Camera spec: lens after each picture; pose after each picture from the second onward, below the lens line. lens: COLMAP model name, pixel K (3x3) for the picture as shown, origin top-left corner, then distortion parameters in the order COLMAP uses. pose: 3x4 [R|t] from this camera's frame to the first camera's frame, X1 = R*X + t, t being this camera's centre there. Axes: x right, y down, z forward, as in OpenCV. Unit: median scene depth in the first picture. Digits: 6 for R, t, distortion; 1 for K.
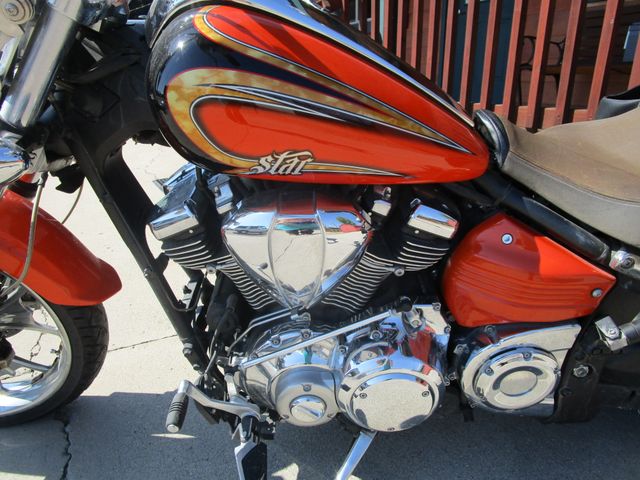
lens RADIAL K [[451.0, 0, 319.4], [0, 451.0, 238.8], [0, 0, 1]] dist [-0.041583, 0.018232]
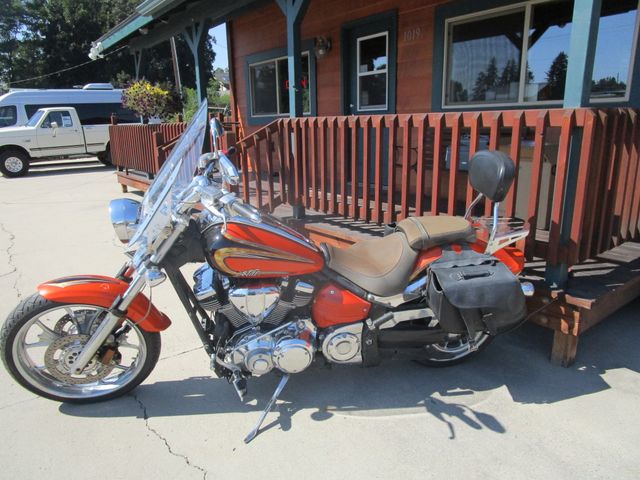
lens RADIAL K [[451.0, 0, 325.8], [0, 451.0, 244.4], [0, 0, 1]] dist [-0.041583, 0.018232]
pose [[0.984492, -0.043267, 0.170012, -0.067902], [0.058376, 0.994678, -0.084898, -0.054673], [-0.165434, 0.093506, 0.981778, -1.618697]]
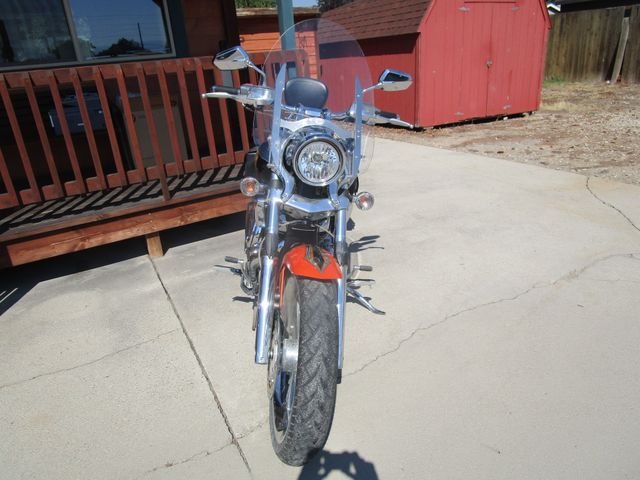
lens RADIAL K [[451.0, 0, 318.4], [0, 451.0, 238.8], [0, 0, 1]] dist [-0.041583, 0.018232]
pose [[-0.084334, -0.335399, 0.938294, -2.661298], [0.403948, 0.849293, 0.339892, -0.837672], [-0.910886, 0.407687, 0.063860, 0.849096]]
